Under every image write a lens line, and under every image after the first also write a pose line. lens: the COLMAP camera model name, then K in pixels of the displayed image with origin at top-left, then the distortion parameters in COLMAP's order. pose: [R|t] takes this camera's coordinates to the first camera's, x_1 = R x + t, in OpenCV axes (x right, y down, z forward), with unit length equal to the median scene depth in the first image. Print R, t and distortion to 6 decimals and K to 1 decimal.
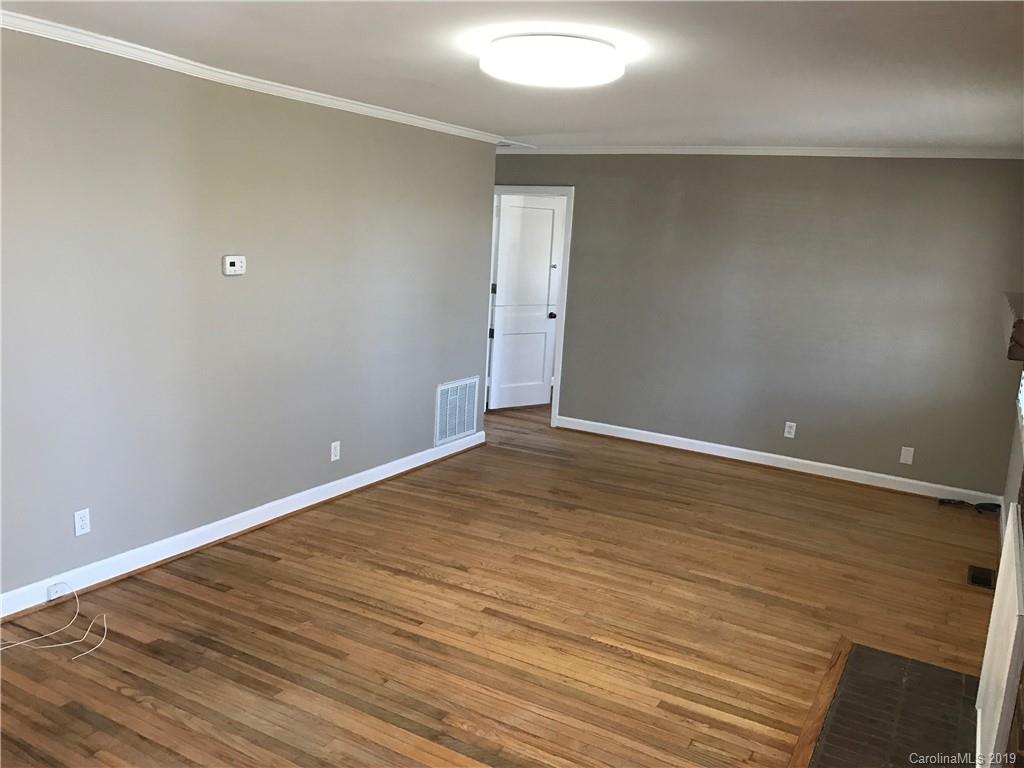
lens RADIAL K [[840.7, 0, 512.0], [0, 840.7, 384.0], [0, 0, 1]] dist [0.009391, -0.000670]
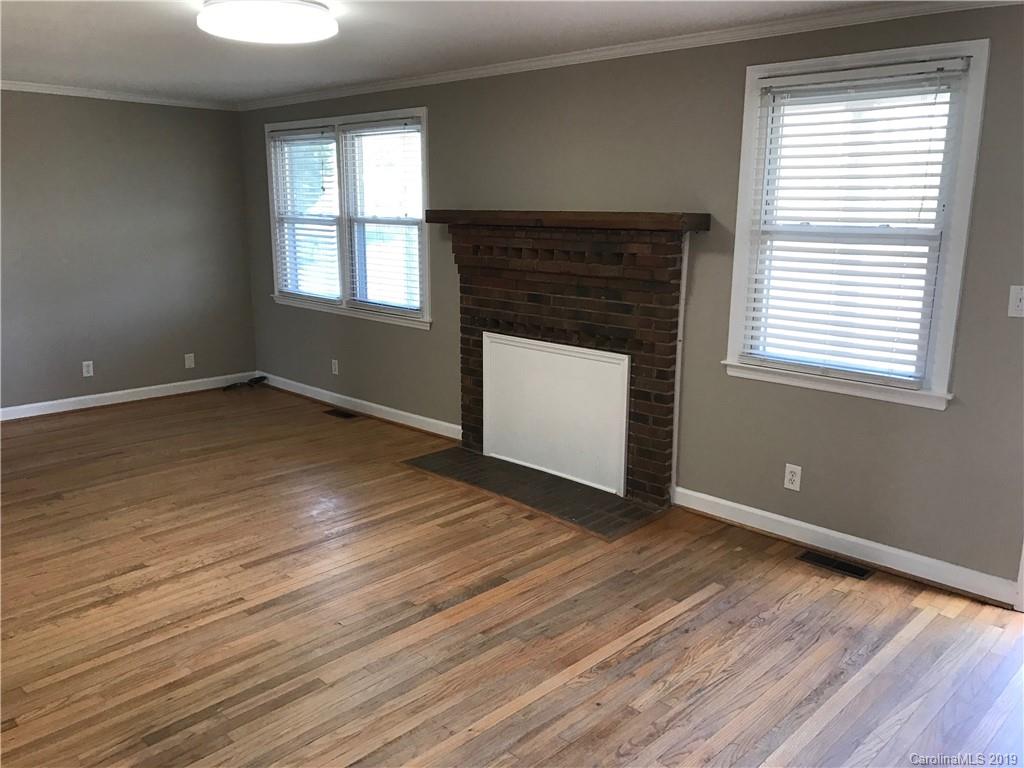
lens RADIAL K [[840.7, 0, 512.0], [0, 840.7, 384.0], [0, 0, 1]] dist [0.009391, -0.000670]
pose [[0.245369, -0.267778, 0.931713, -0.827040], [0.186225, 0.956214, 0.225777, -0.103186], [-0.951375, 0.118110, 0.284492, 0.394668]]
